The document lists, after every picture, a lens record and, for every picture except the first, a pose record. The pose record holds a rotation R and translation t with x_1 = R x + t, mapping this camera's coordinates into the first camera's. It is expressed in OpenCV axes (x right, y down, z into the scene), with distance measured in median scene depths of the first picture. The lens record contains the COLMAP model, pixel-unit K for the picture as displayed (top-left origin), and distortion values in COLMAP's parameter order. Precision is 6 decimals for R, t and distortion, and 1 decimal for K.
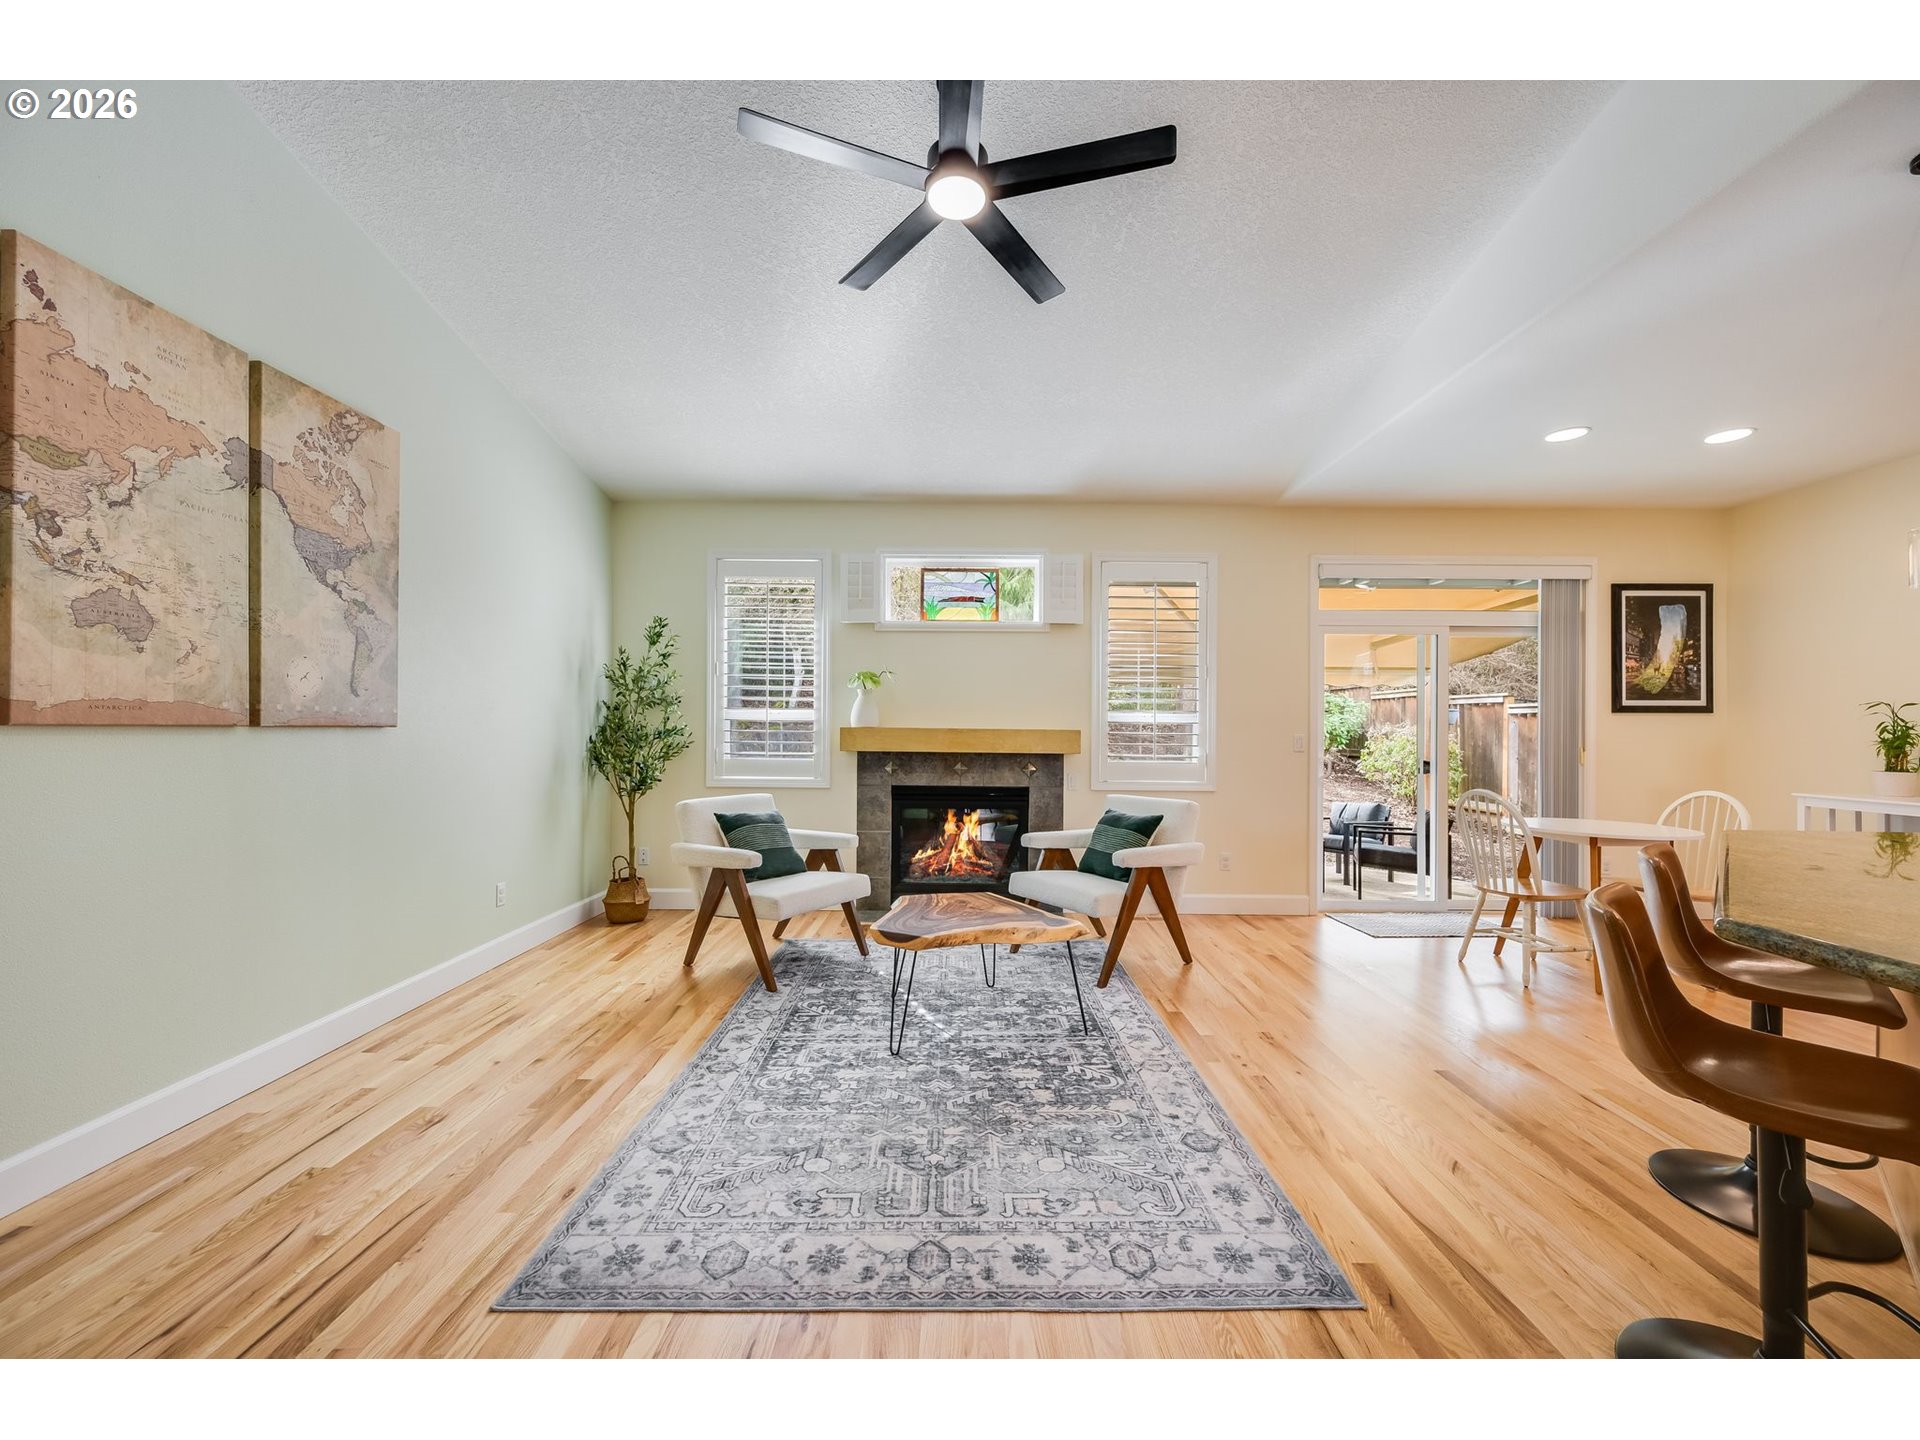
lens RADIAL K [[753.0, 0, 962.0], [0, 753.0, 725.2], [0, 0, 1]] dist [0.000950, -0.000247]
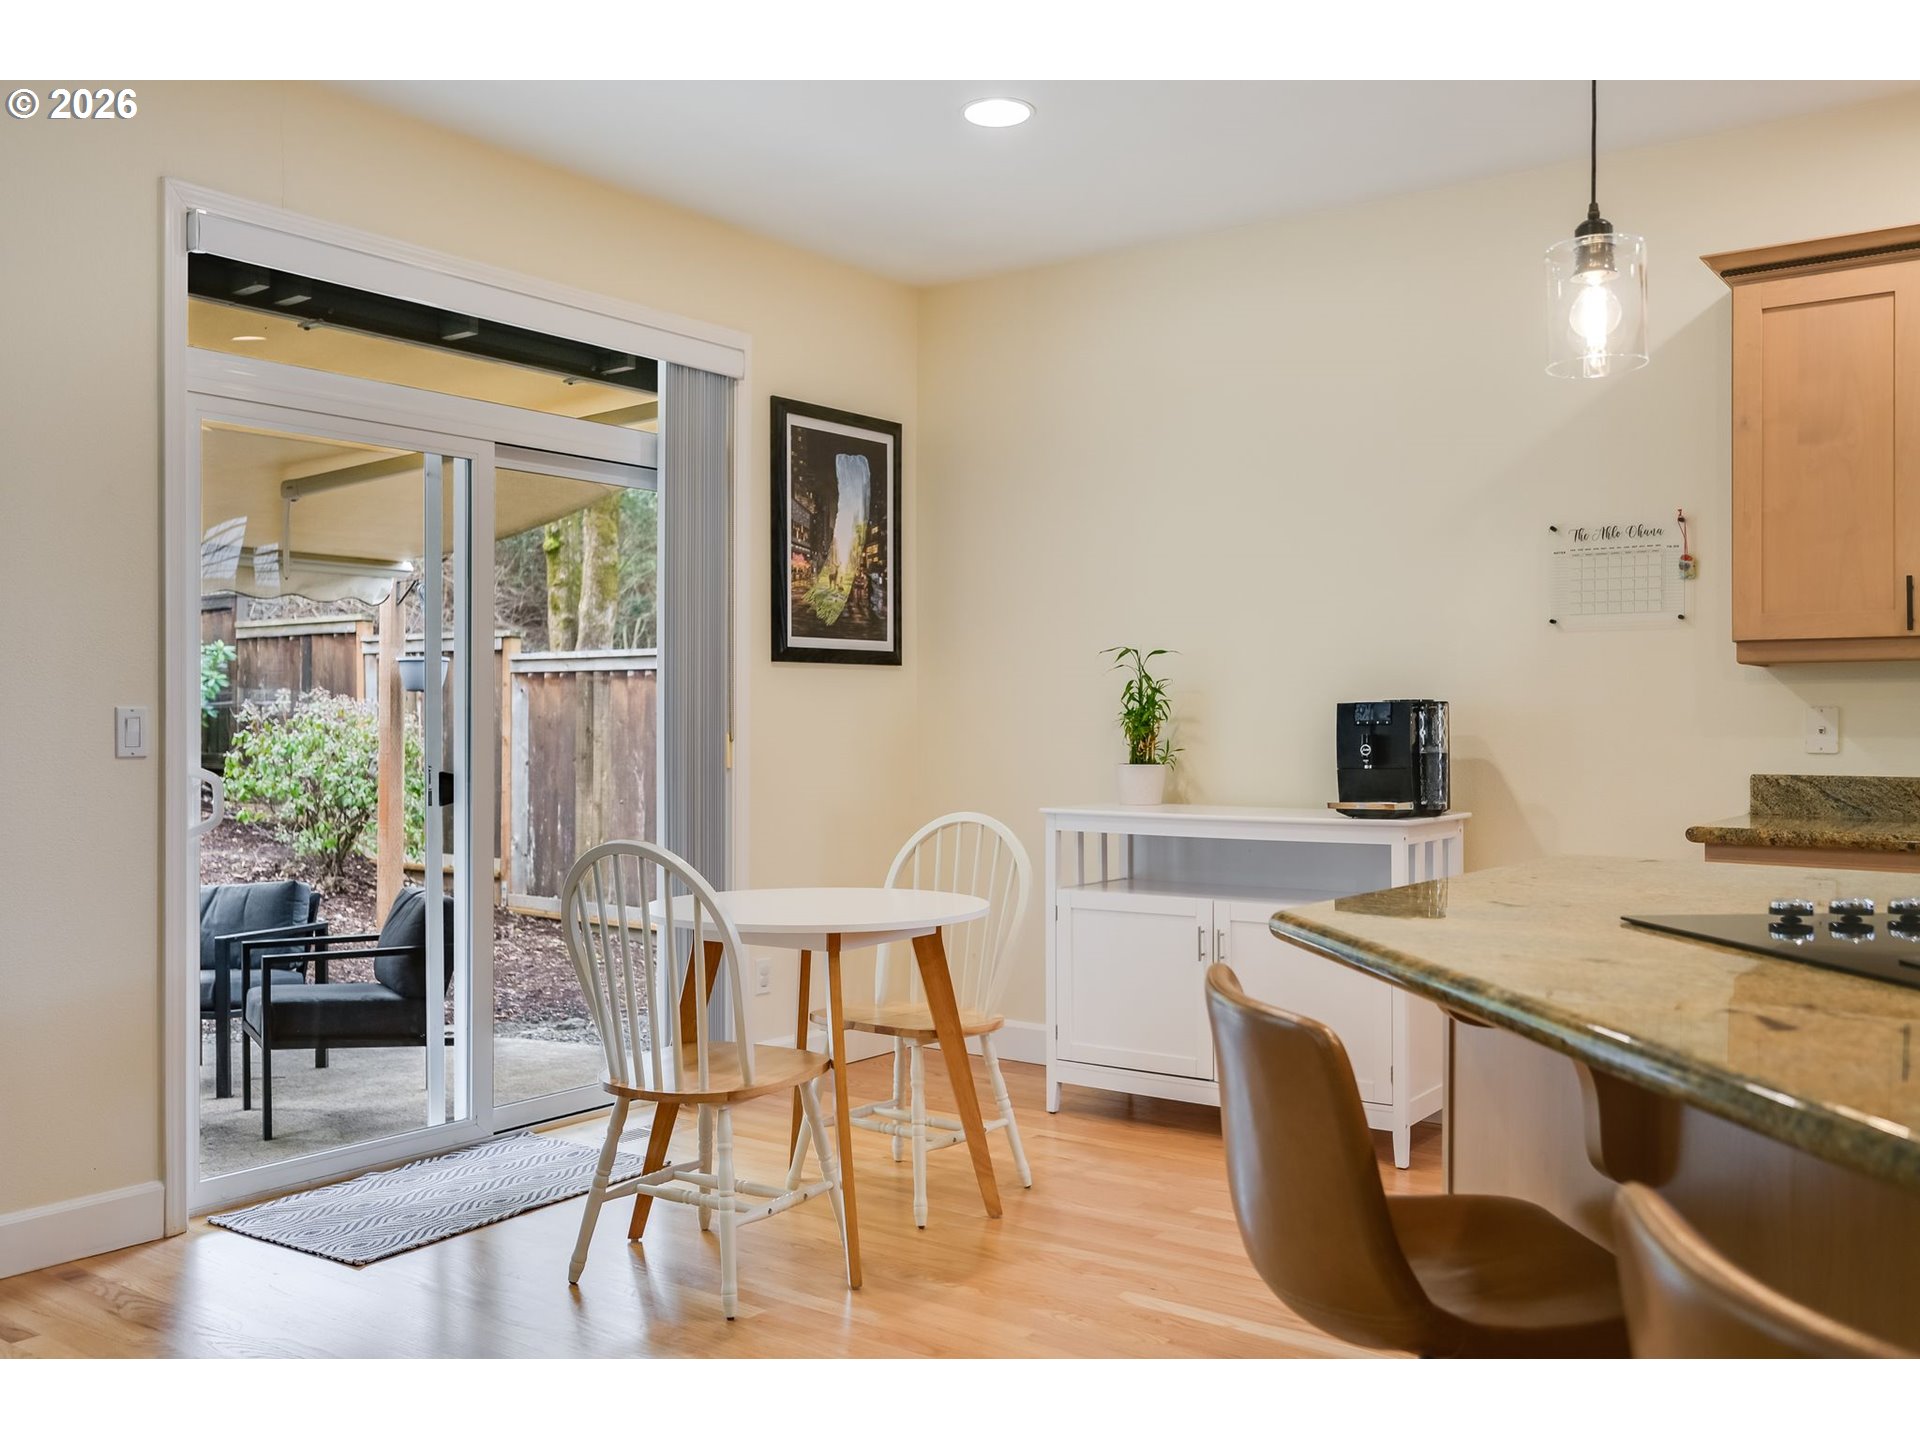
lens RADIAL K [[1614.6, 0, 949.0], [0, 1614.6, 723.5], [0, 0, 1]] dist [-0.016477, 0.001465]
pose [[0.589098, -0.010302, 0.807996, 0.088073], [0.000807, 0.999926, 0.012161, 0.011081], [-0.808062, -0.006512, 0.589062, 0.295731]]
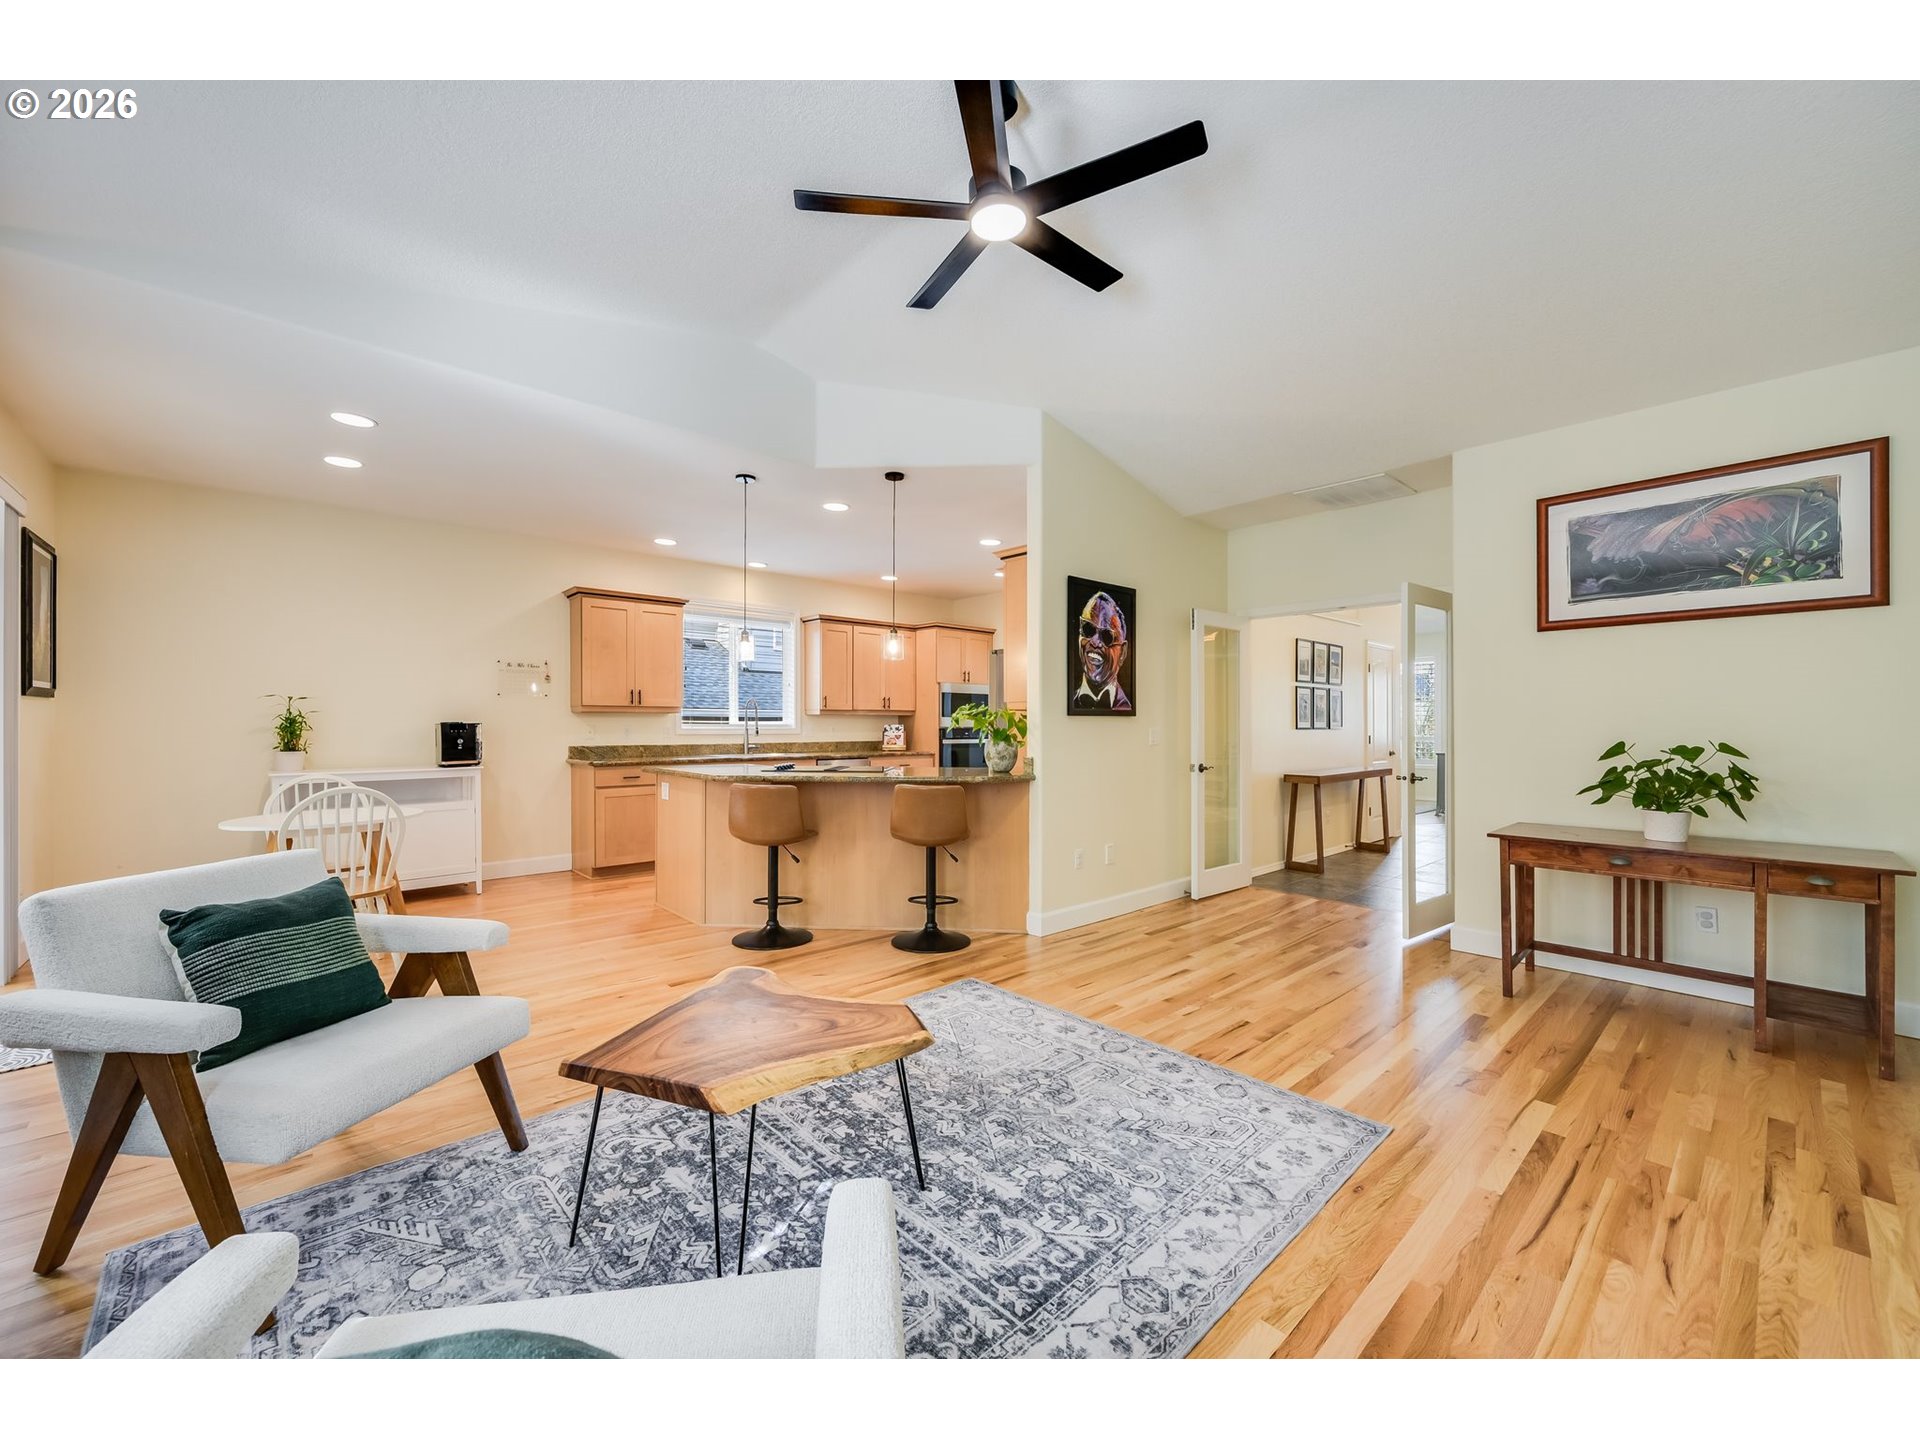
lens RADIAL K [[753.0, 0, 967.5], [0, 753.0, 721.6], [0, 0, 1]] dist [0.000950, -0.000247]
pose [[-0.680461, -0.005838, 0.732761, -0.359154], [-0.009190, 0.999958, -0.000567, 0.001014], [-0.732727, -0.007120, -0.680486, 0.826057]]
